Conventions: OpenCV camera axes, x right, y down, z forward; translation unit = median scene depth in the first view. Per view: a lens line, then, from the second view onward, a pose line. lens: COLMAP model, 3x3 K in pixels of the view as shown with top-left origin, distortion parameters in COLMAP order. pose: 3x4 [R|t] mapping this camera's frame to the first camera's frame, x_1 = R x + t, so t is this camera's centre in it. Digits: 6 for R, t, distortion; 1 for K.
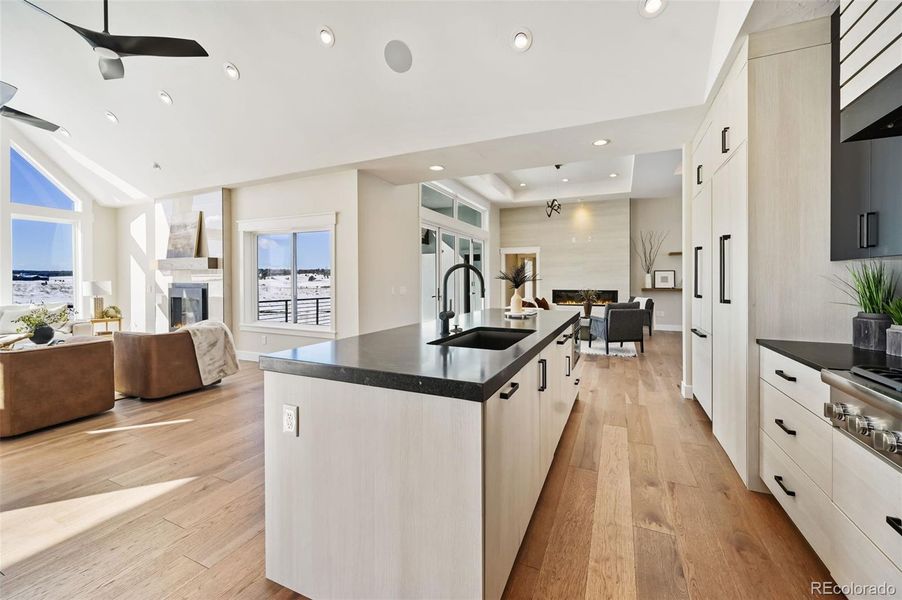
lens RADIAL K [[371.9, 0, 447.1], [0, 371.9, 279.5], [0, 0, 1]] dist [-0.001641, -0.000156]
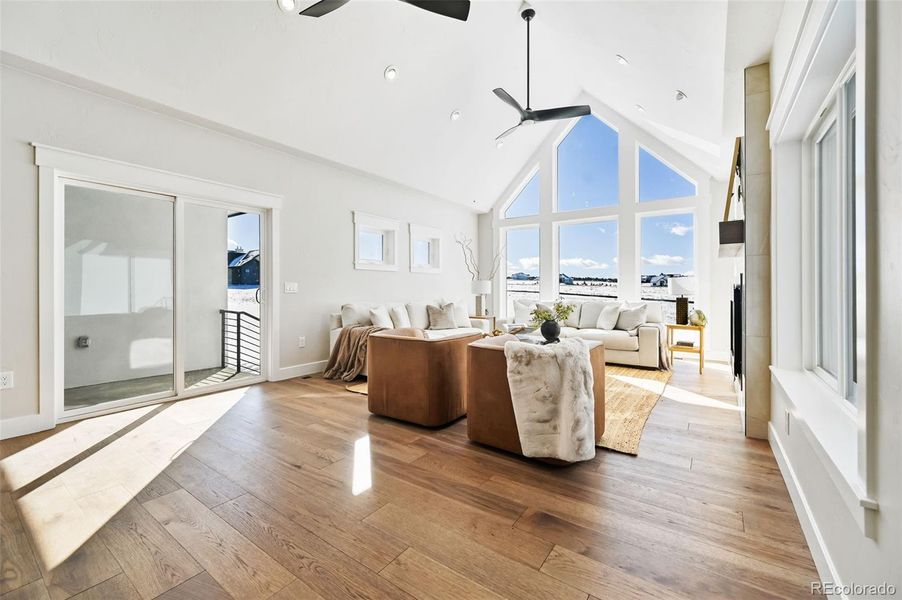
lens RADIAL K [[371.9, 0, 447.1], [0, 371.9, 279.5], [0, 0, 1]] dist [-0.001641, -0.000156]
pose [[-0.183264, -0.022556, -0.982805, -0.074605], [-0.003565, 0.999745, -0.022280, 0.032724], [0.983057, -0.000579, -0.183297, 0.717230]]
